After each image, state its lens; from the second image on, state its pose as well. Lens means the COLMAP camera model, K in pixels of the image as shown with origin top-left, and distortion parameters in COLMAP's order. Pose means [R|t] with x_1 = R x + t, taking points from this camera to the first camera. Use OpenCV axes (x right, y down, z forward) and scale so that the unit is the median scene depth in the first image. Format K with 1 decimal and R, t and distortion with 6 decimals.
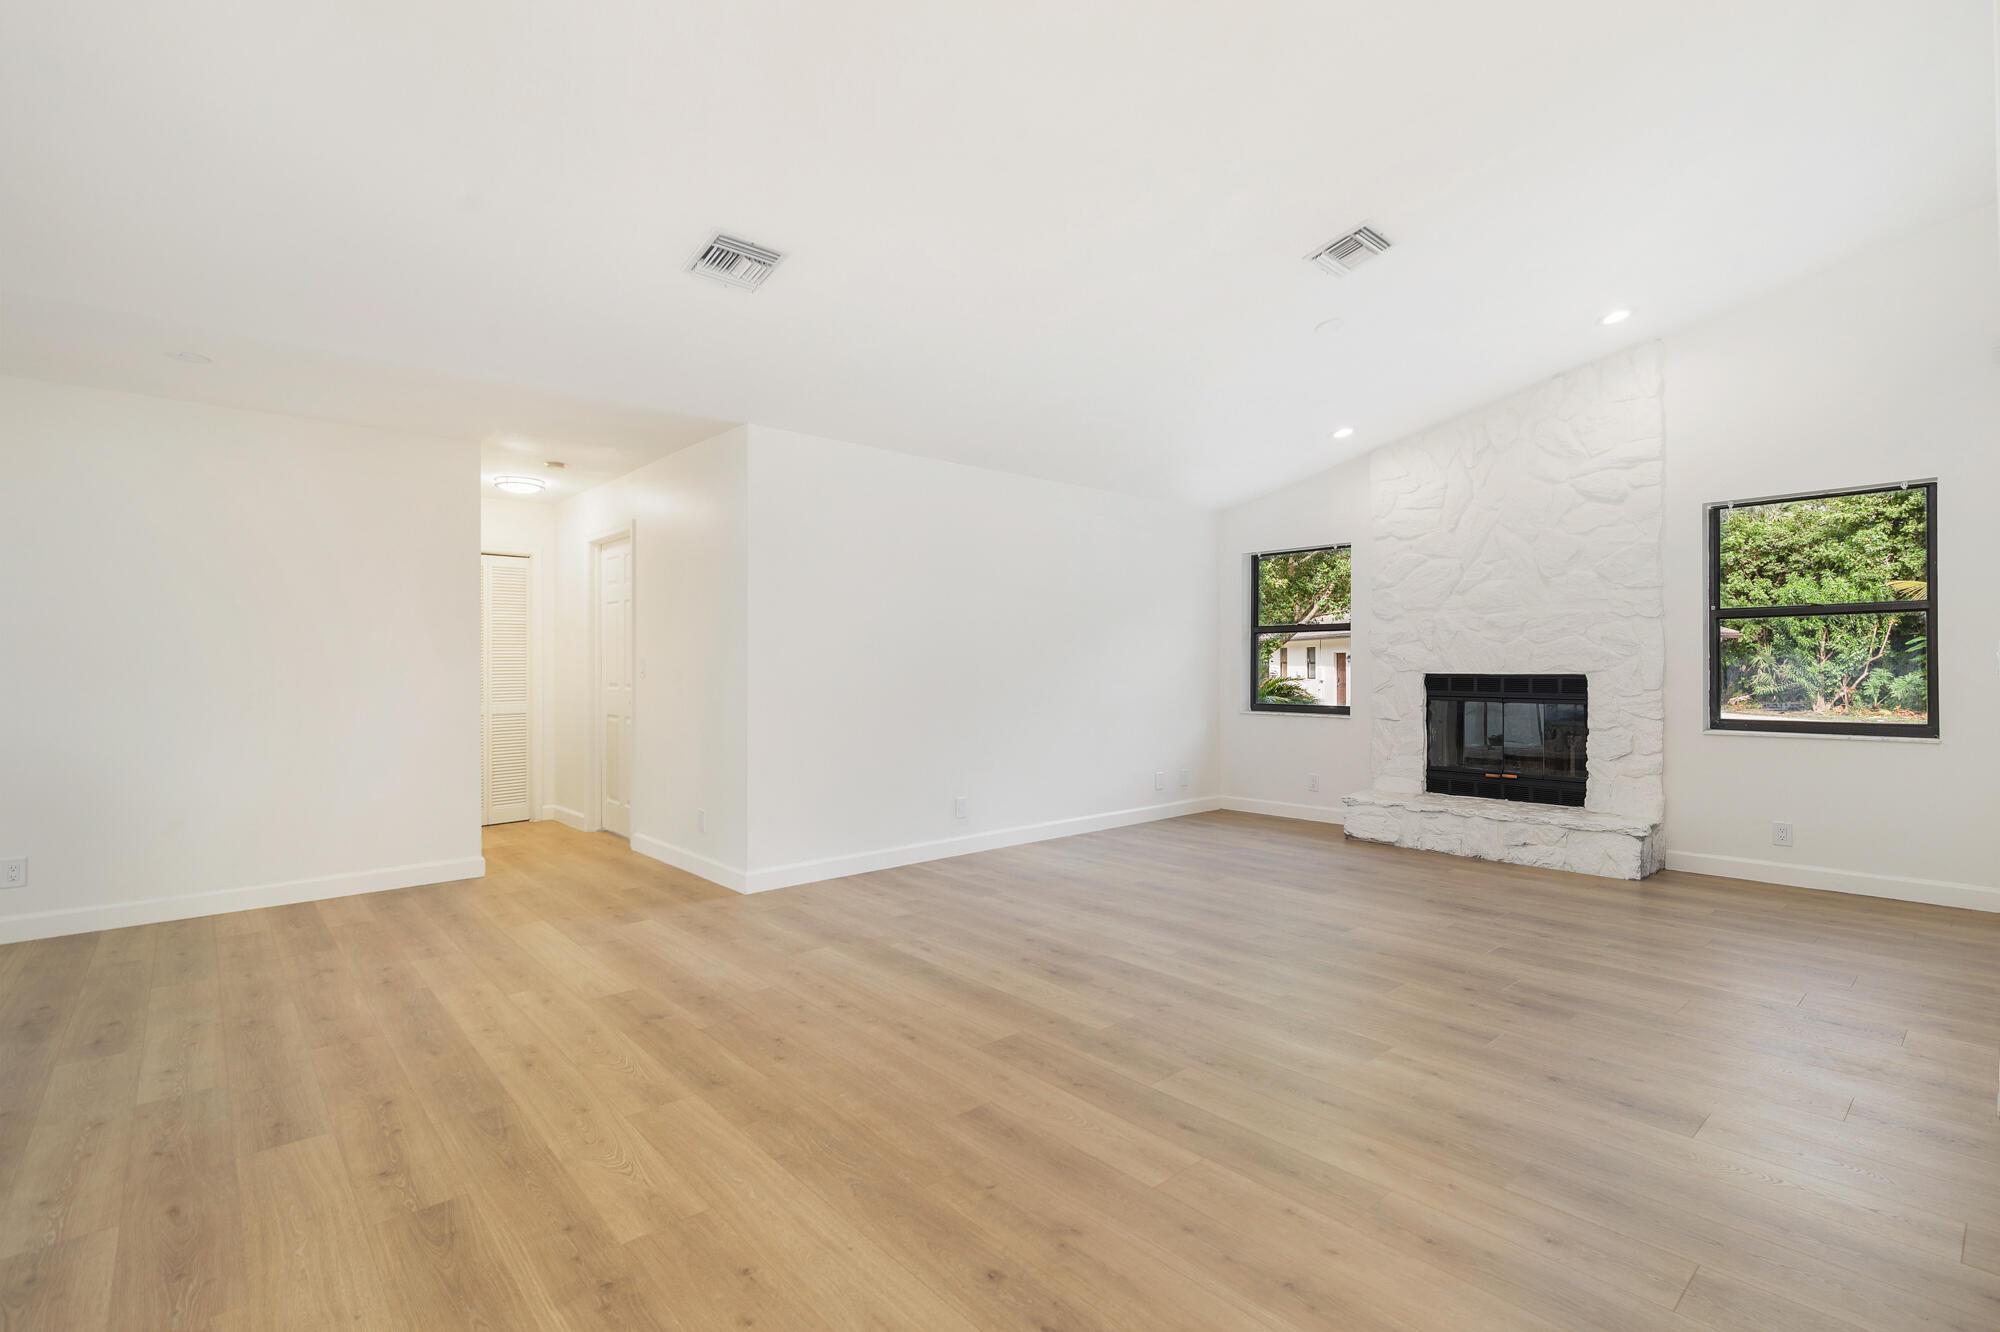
lens RADIAL K [[919.1, 0, 1001.7], [0, 919.1, 671.6], [0, 0, 1]] dist [-0.002325, -0.000225]
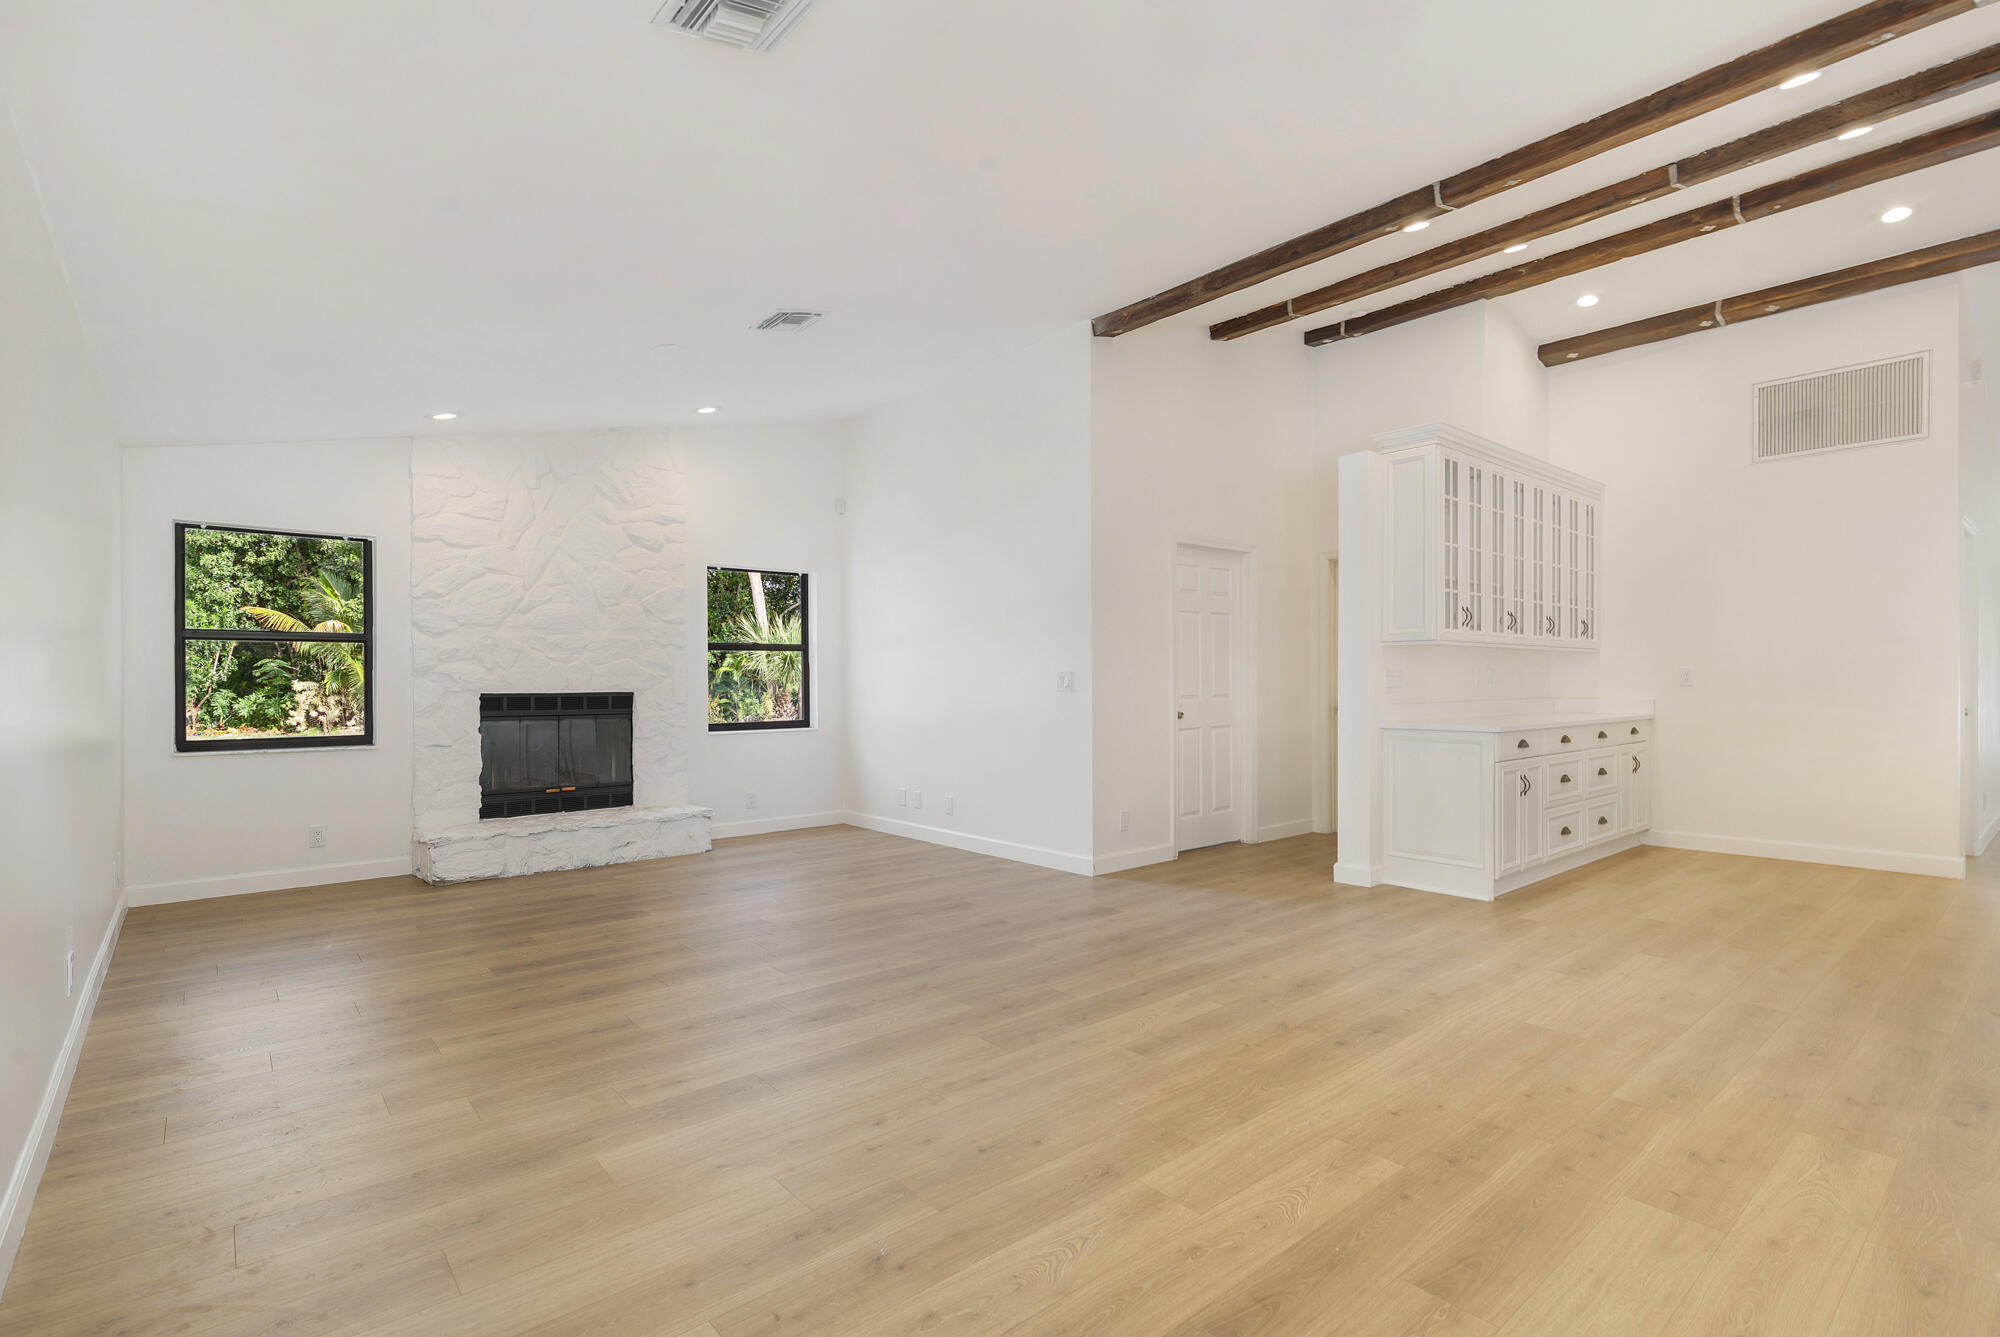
lens RADIAL K [[937.4, 0, 1004.0], [0, 937.4, 685.1], [0, 0, 1]] dist [0.004842, 0.000031]
pose [[0.018320, -0.001851, 0.999830, -0.586727], [0.010544, 0.999943, 0.001658, -0.002854], [-0.999777, 0.010512, 0.018339, 0.532787]]
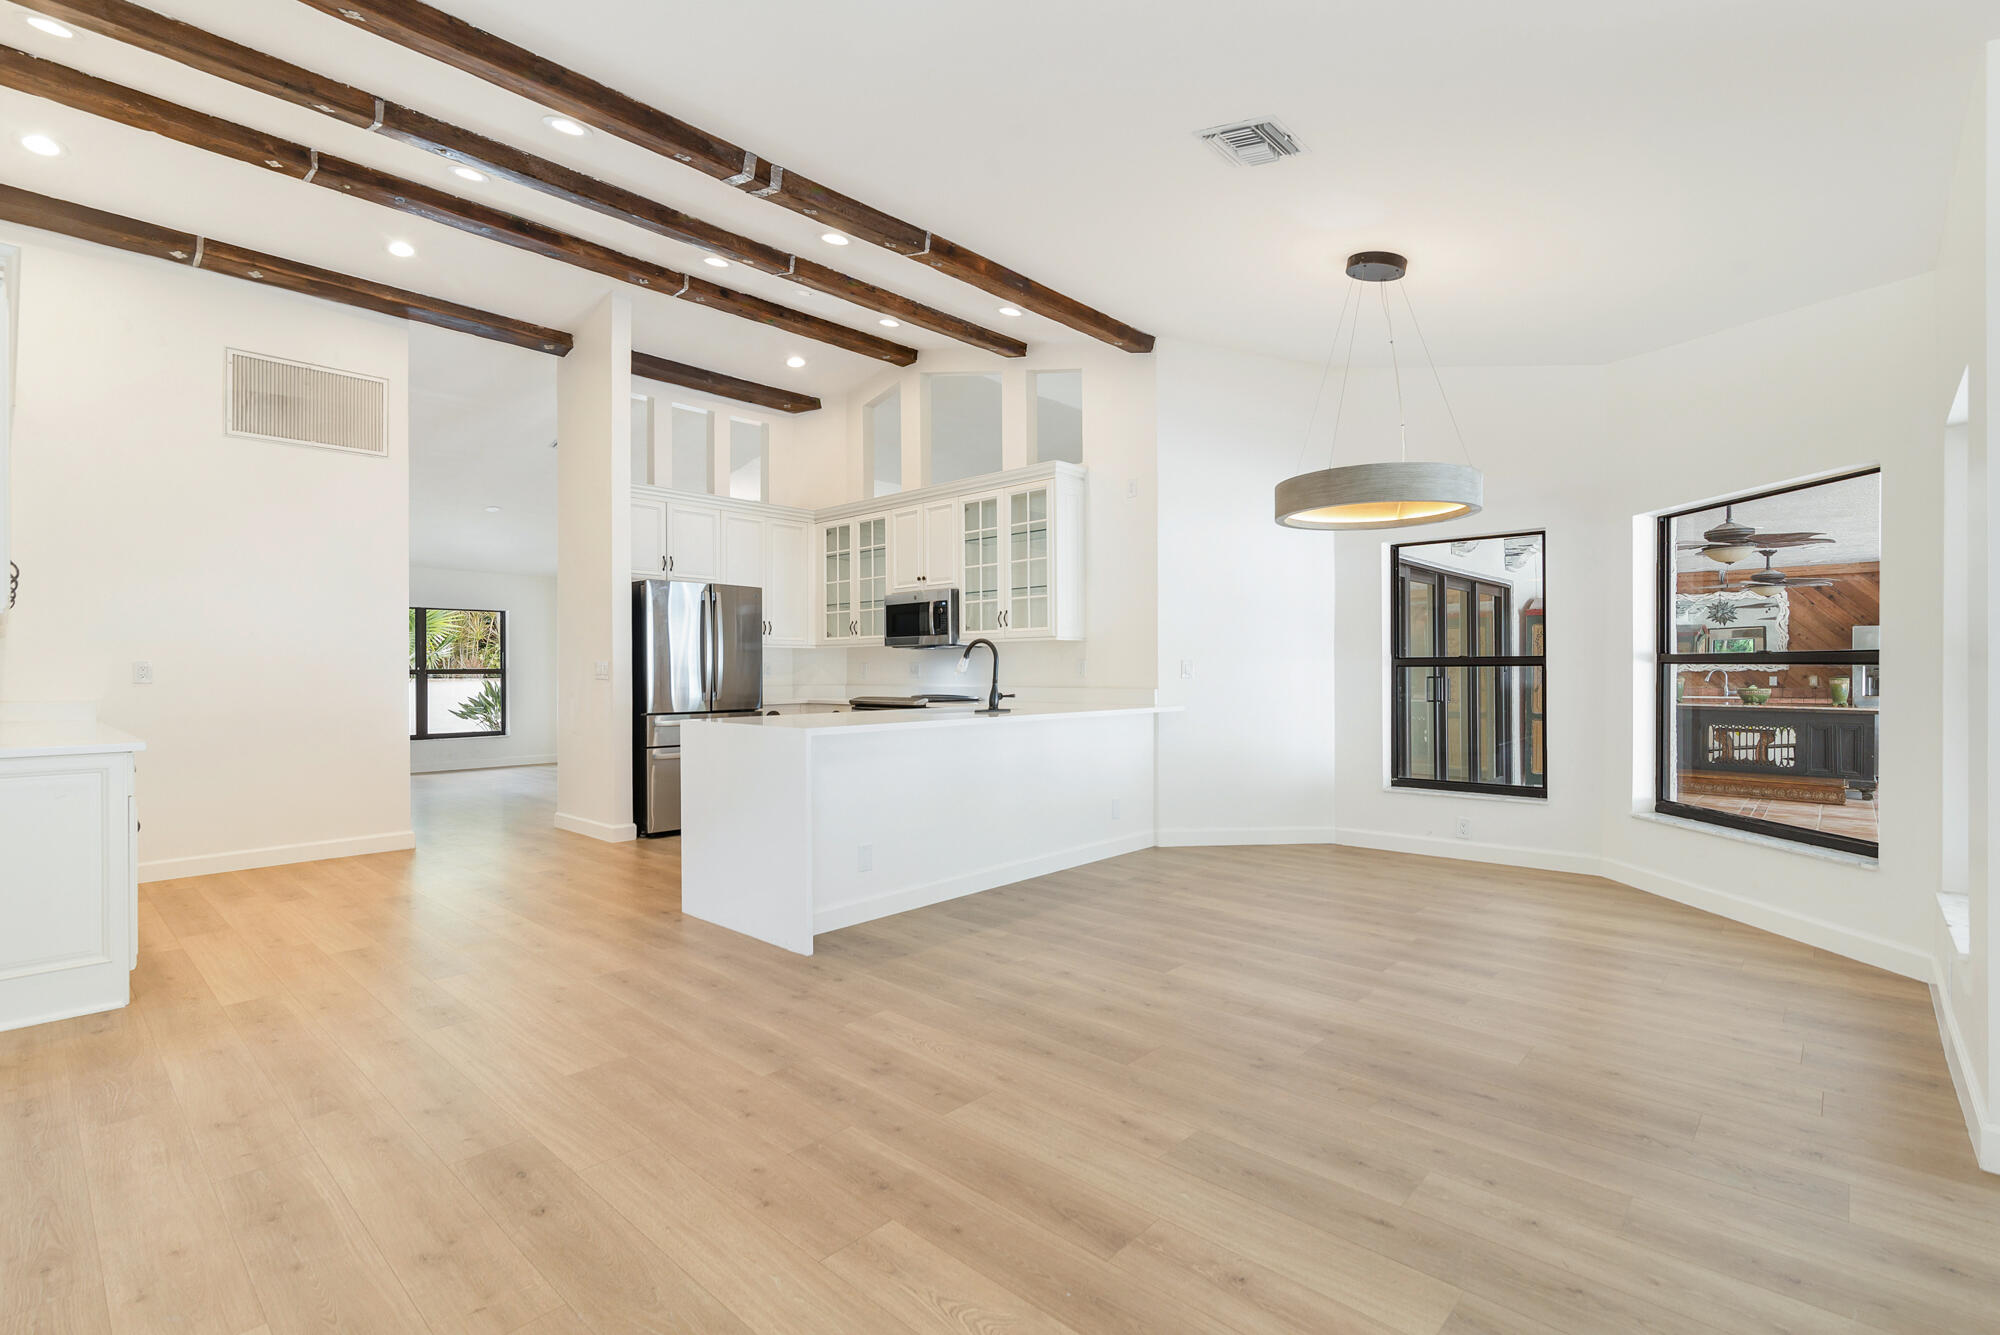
lens RADIAL K [[919.1, 0, 1001.7], [0, 919.1, 673.1], [0, 0, 1]] dist [-0.002325, -0.000225]
pose [[-0.994722, 0.007941, -0.102299, -0.155581], [0.007192, 0.999945, 0.007688, -0.001646], [0.102354, 0.006912, -0.994724, 0.731924]]
